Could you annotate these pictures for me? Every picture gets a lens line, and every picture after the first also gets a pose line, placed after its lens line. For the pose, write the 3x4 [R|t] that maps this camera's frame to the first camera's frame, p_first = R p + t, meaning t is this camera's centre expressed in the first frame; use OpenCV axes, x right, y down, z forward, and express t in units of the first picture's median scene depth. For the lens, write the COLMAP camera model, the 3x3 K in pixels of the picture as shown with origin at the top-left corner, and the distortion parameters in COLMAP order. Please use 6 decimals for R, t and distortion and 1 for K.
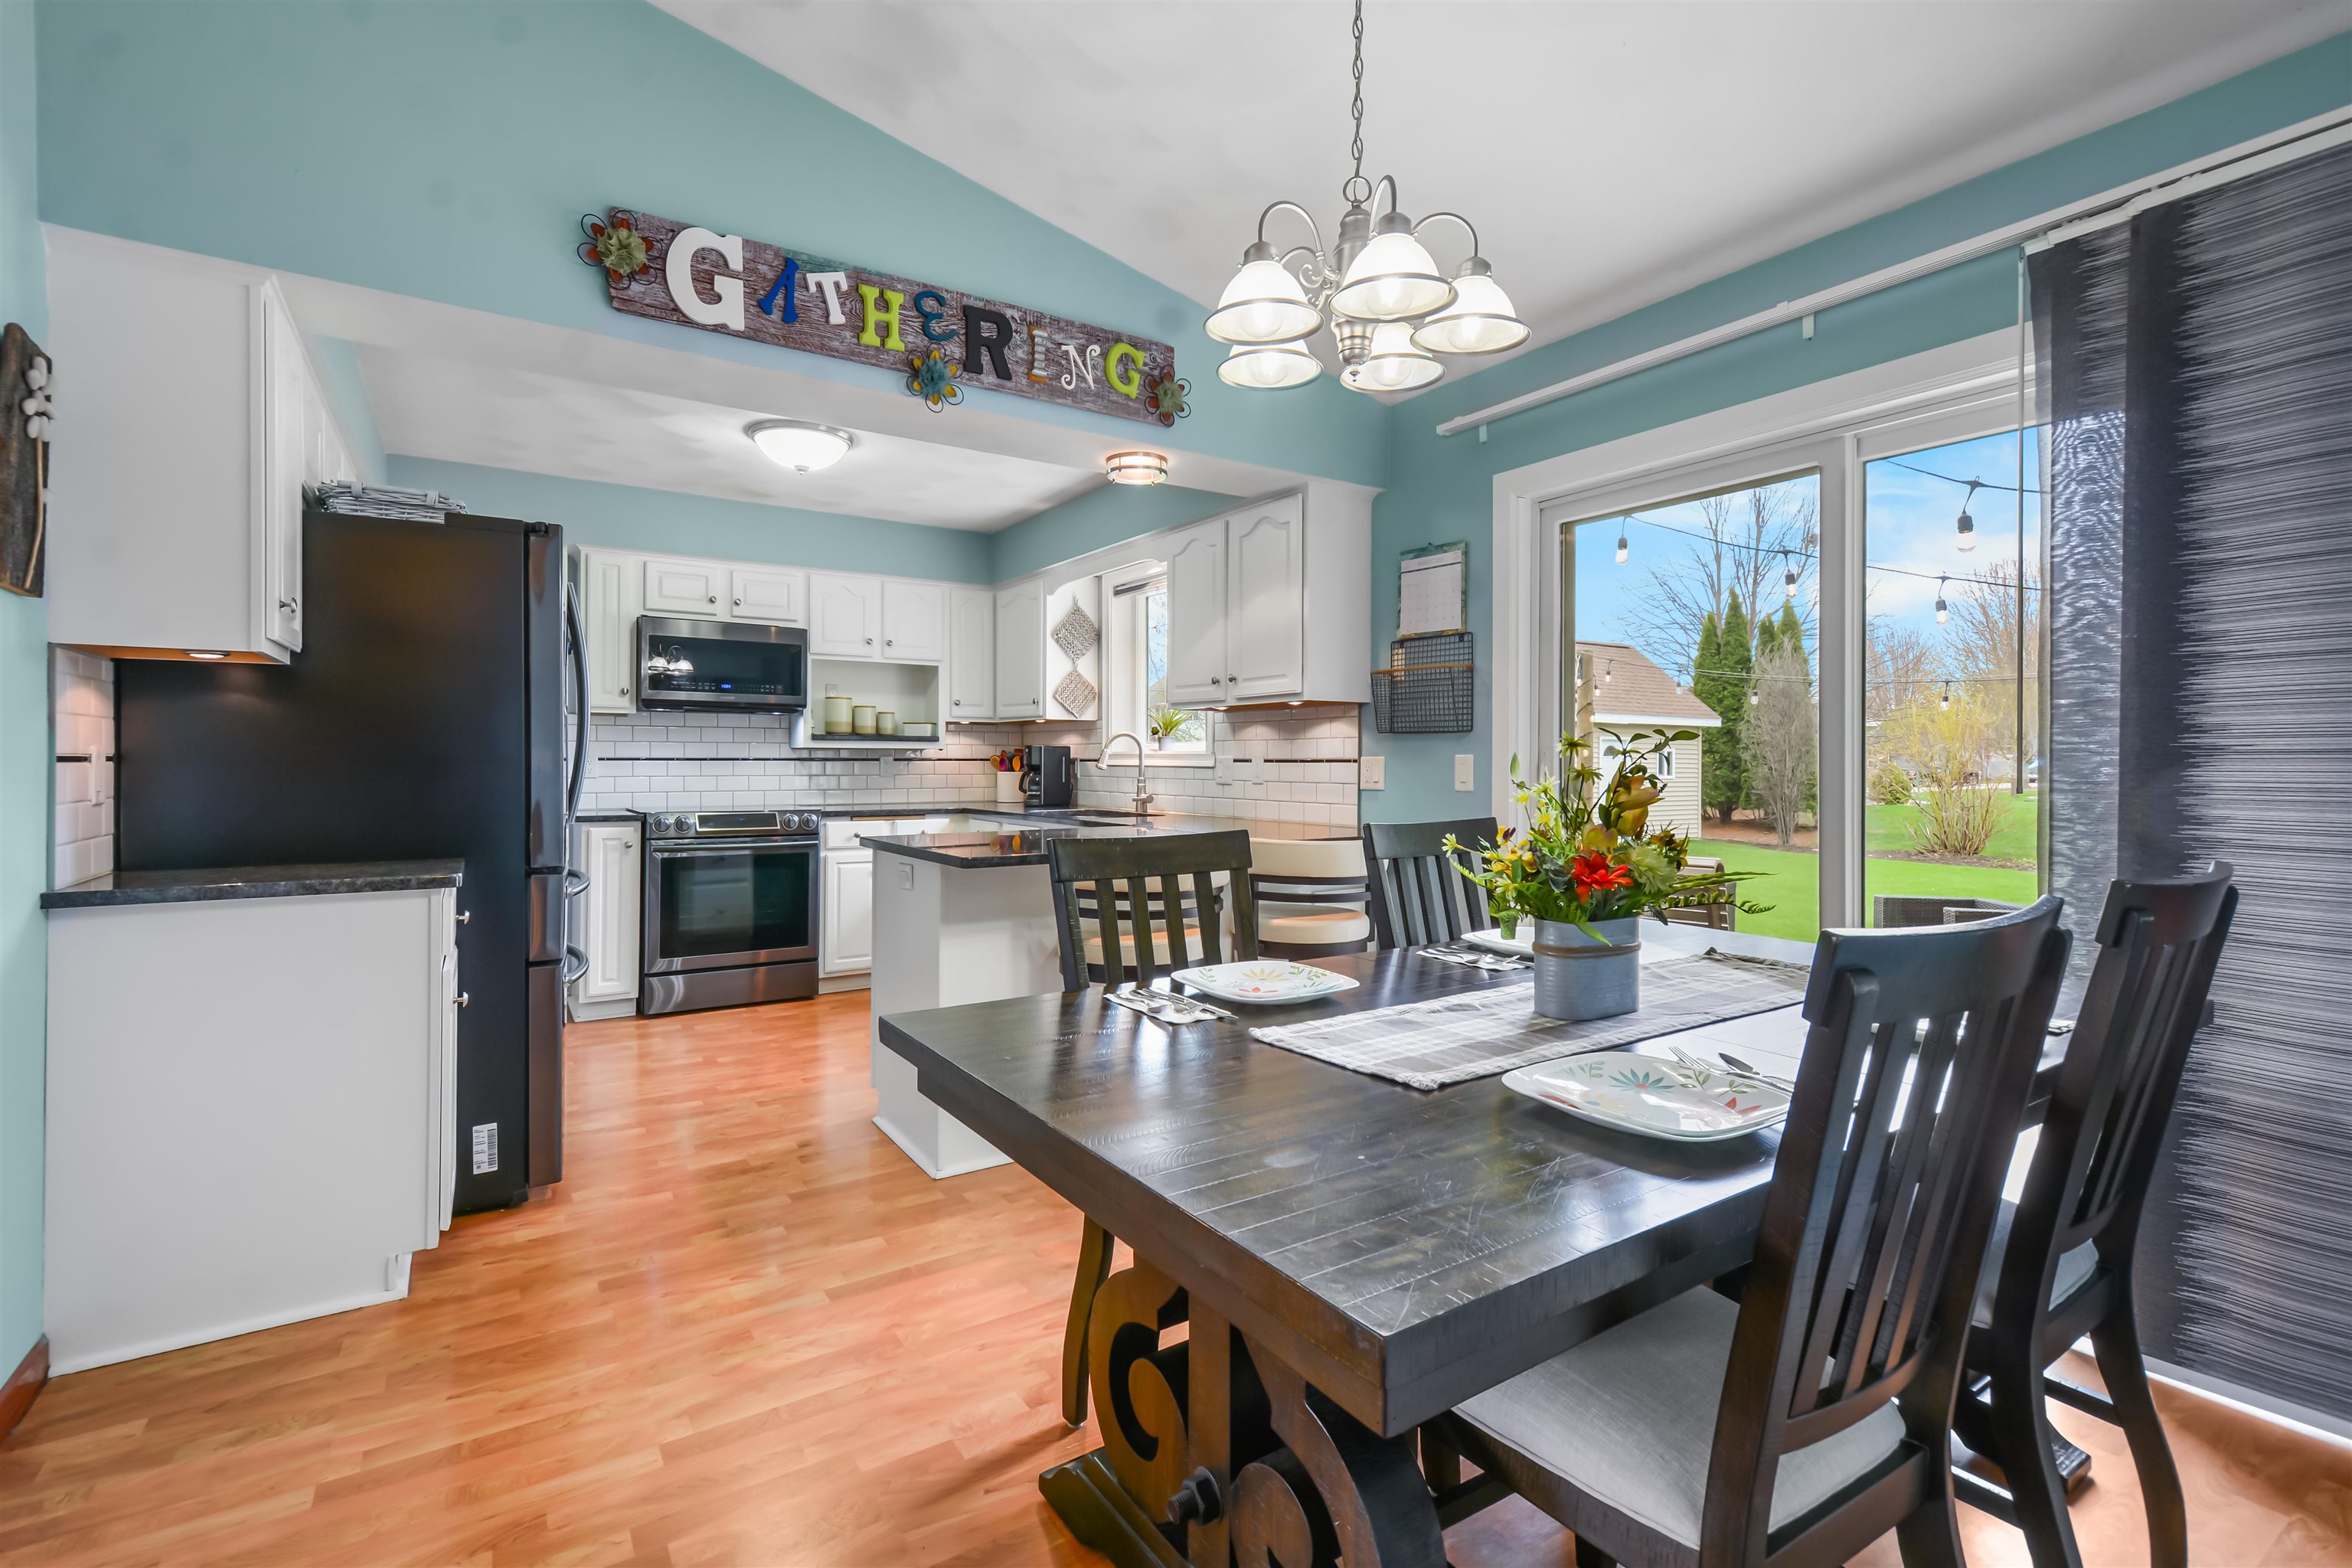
lens RADIAL K [[1054.4, 0, 1171.0], [0, 1054.4, 762.7], [0, 0, 1]] dist [0.003242, 0.000169]
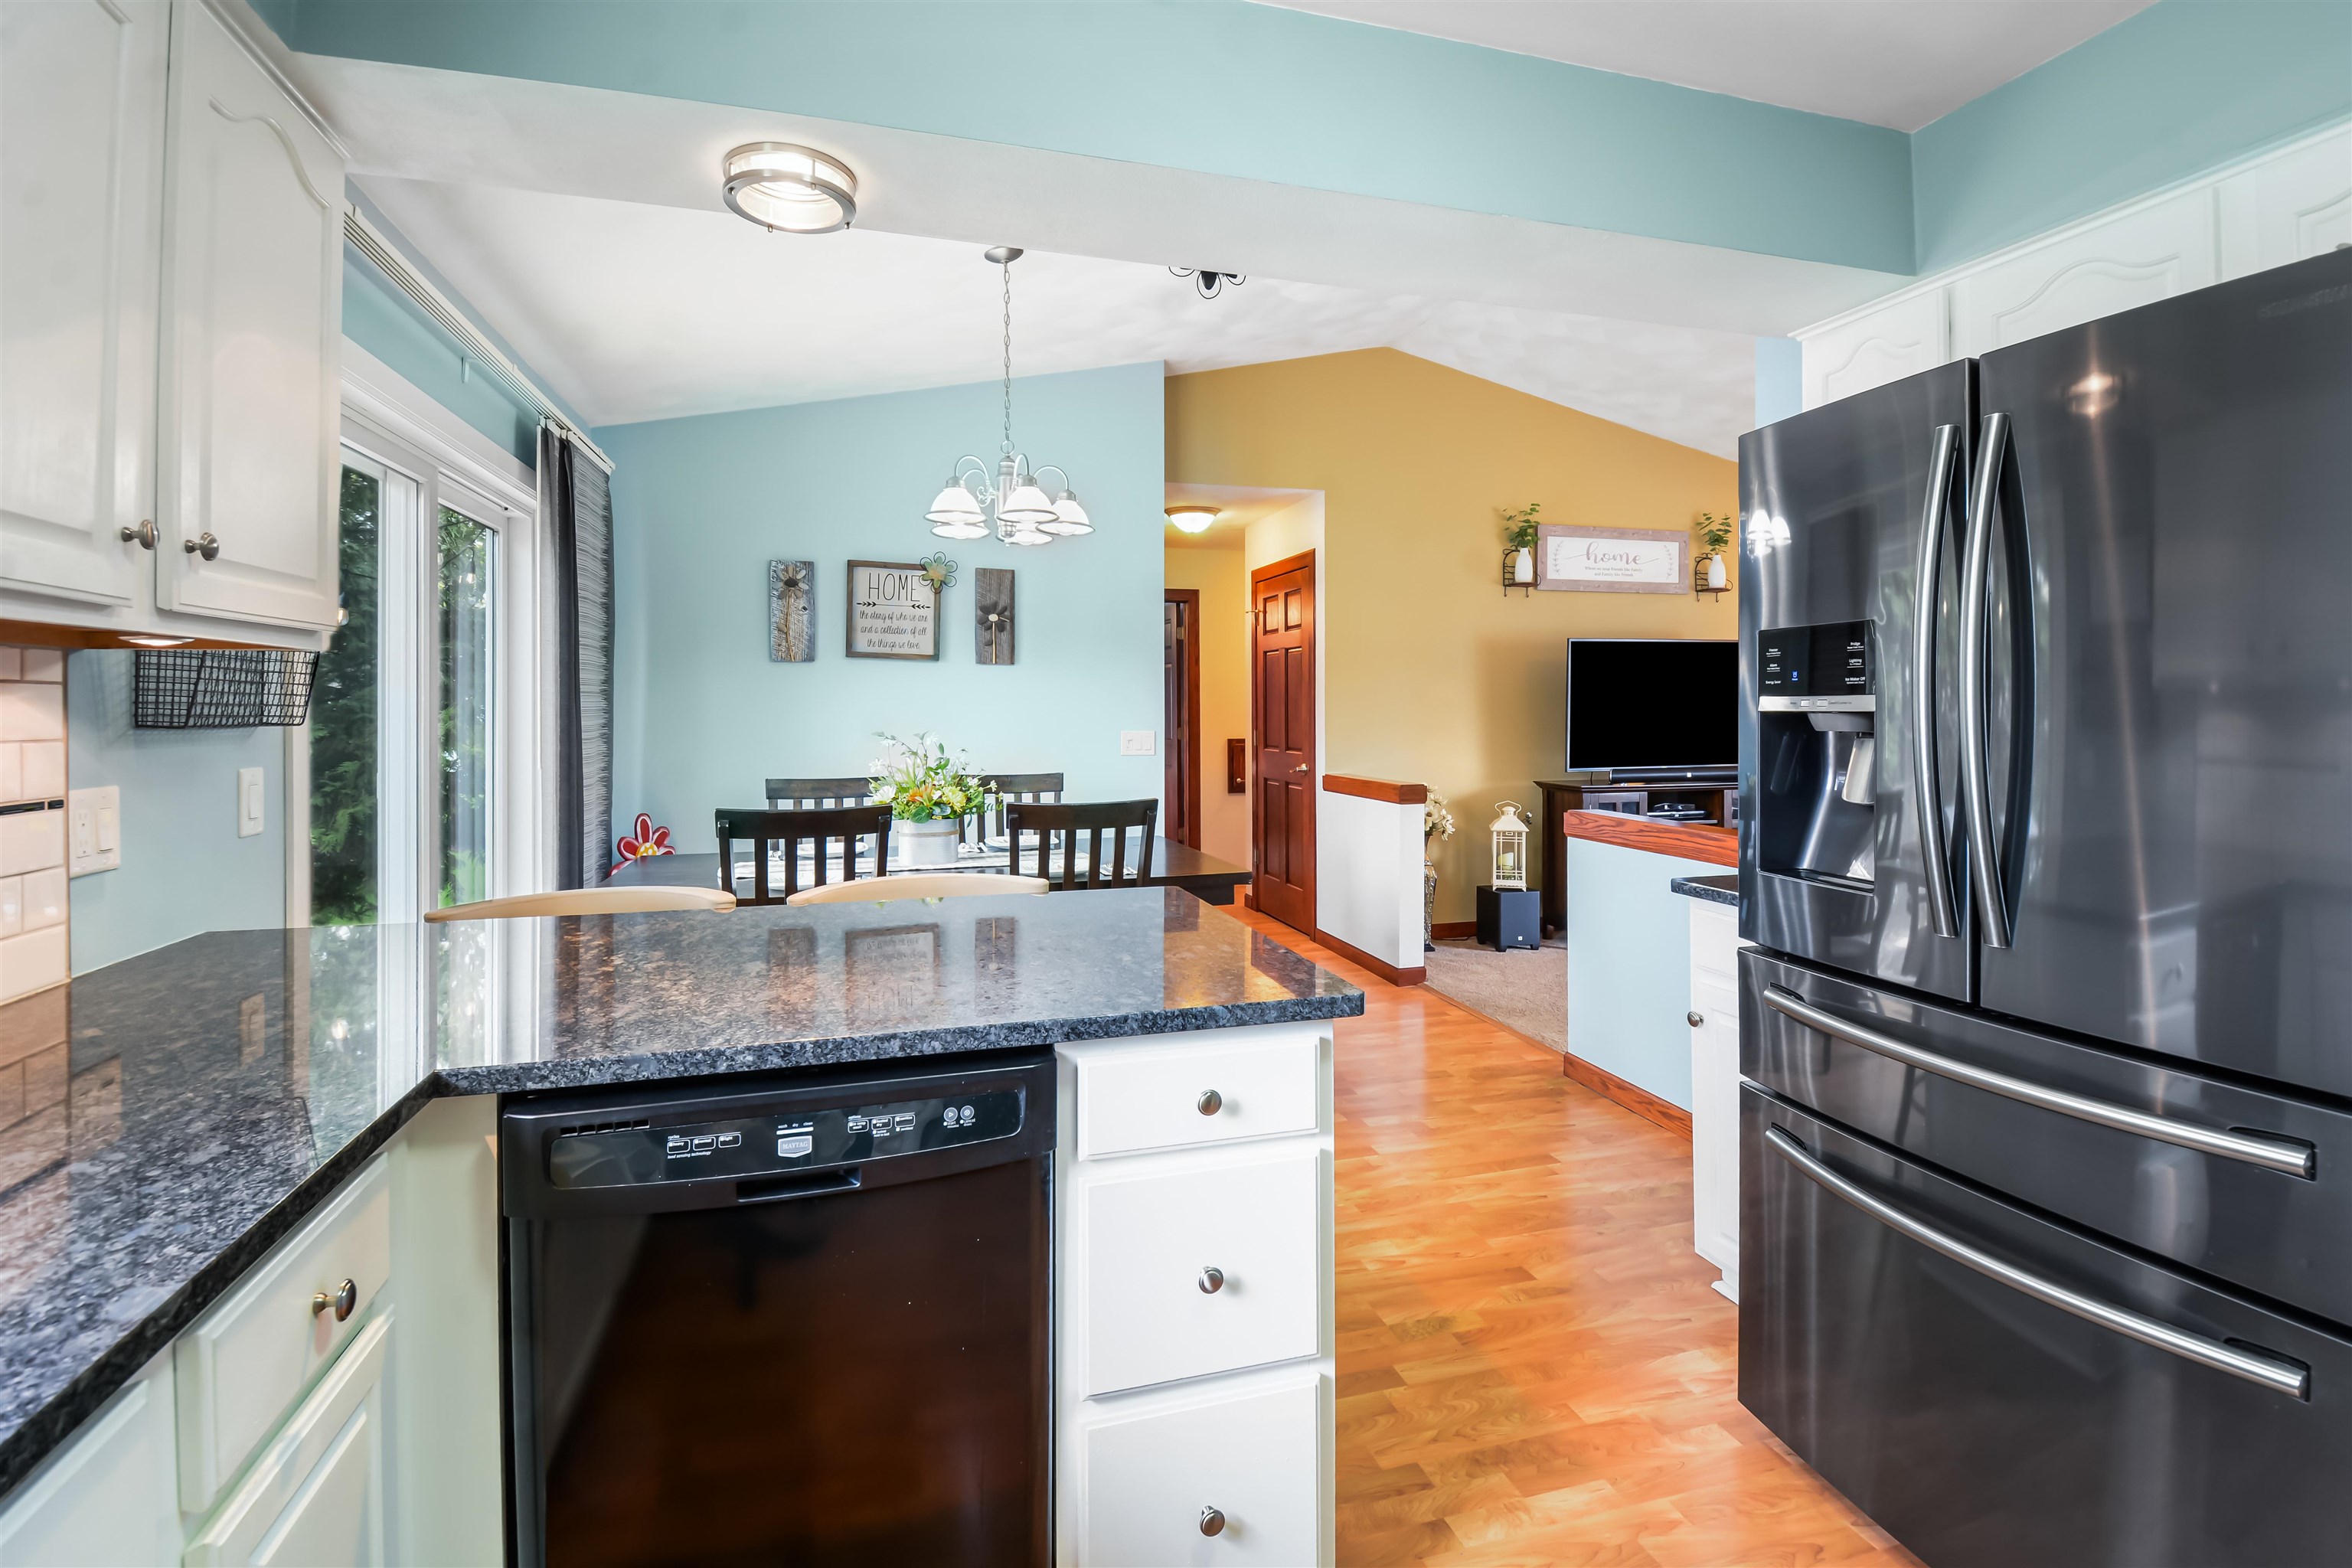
lens RADIAL K [[1105.8, 0, 1183.9], [0, 1105.8, 711.2], [0, 0, 1]] dist [0.000409, -0.000060]
pose [[-0.959404, -0.002191, 0.282026, -0.244535], [-0.001068, 0.999991, 0.004138, -0.026743], [-0.282033, 0.003669, -0.959398, 1.000836]]
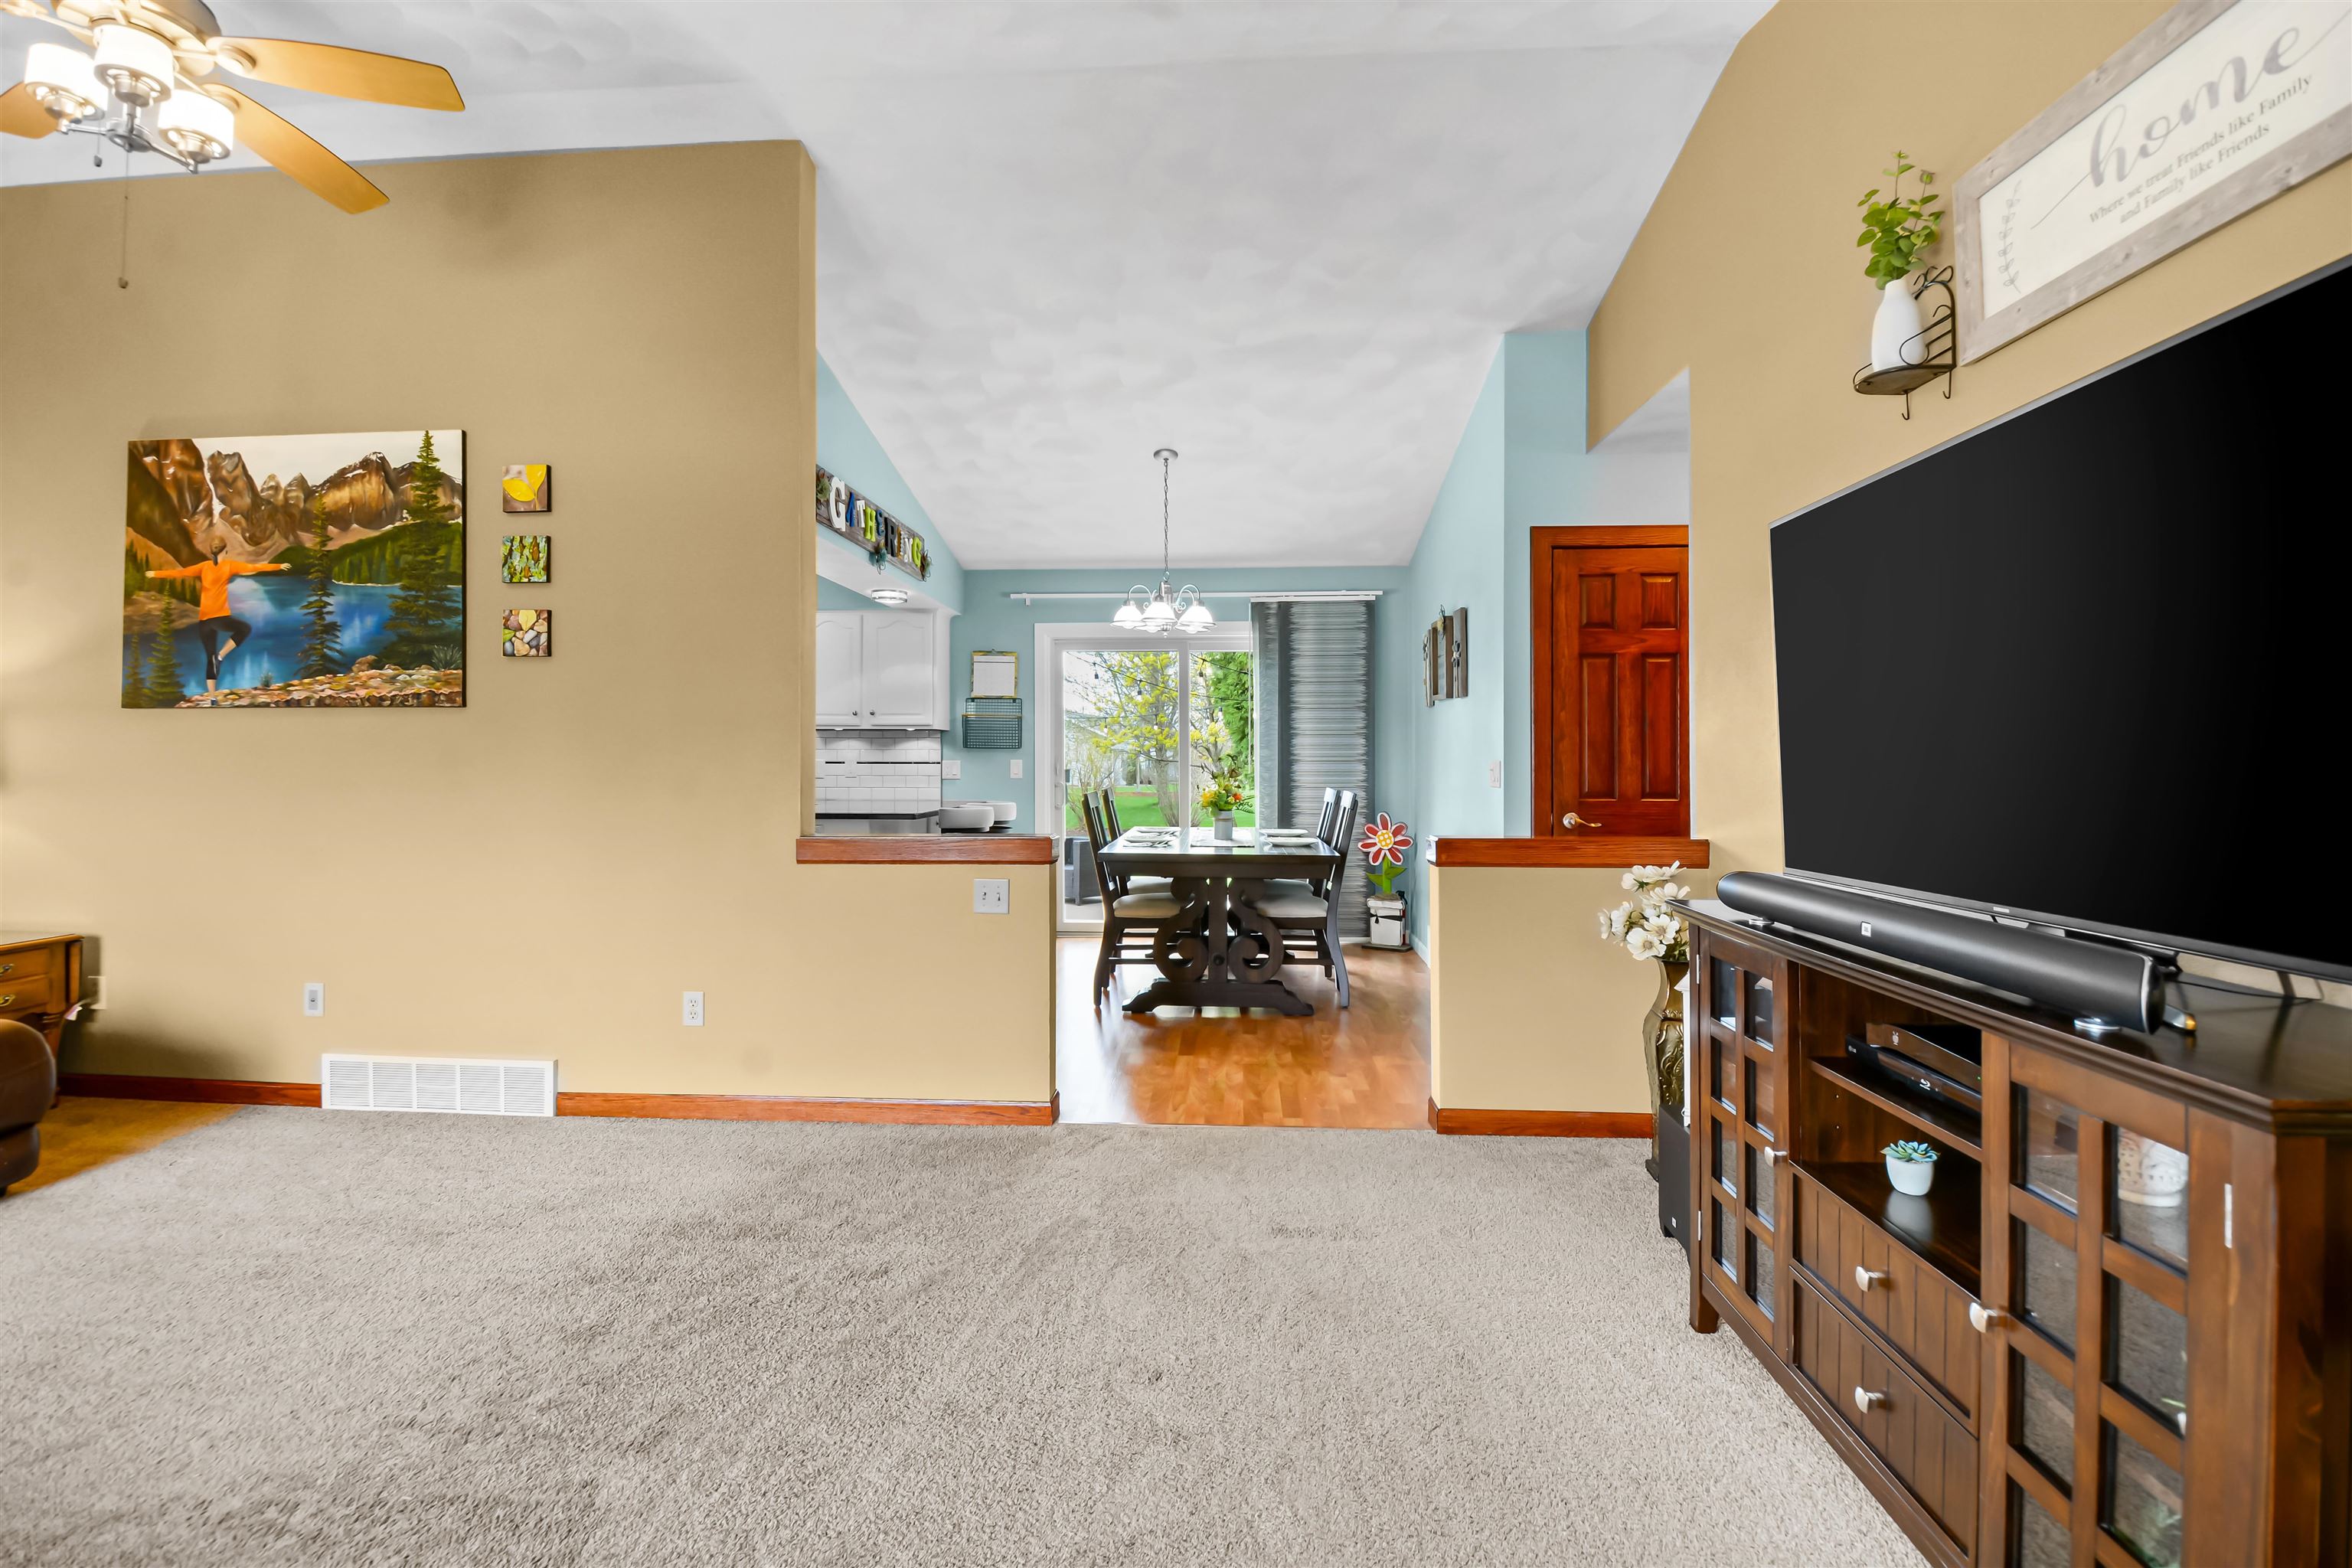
lens RADIAL K [[1046.7, 0, 1174.1], [0, 1046.7, 764.5], [0, 0, 1]] dist [0.005878, -0.016079]
pose [[0.591252, -0.004024, 0.806477, -0.781922], [0.001101, 0.999991, 0.004182, -0.004501], [-0.806486, -0.001585, 0.591251, -0.278394]]
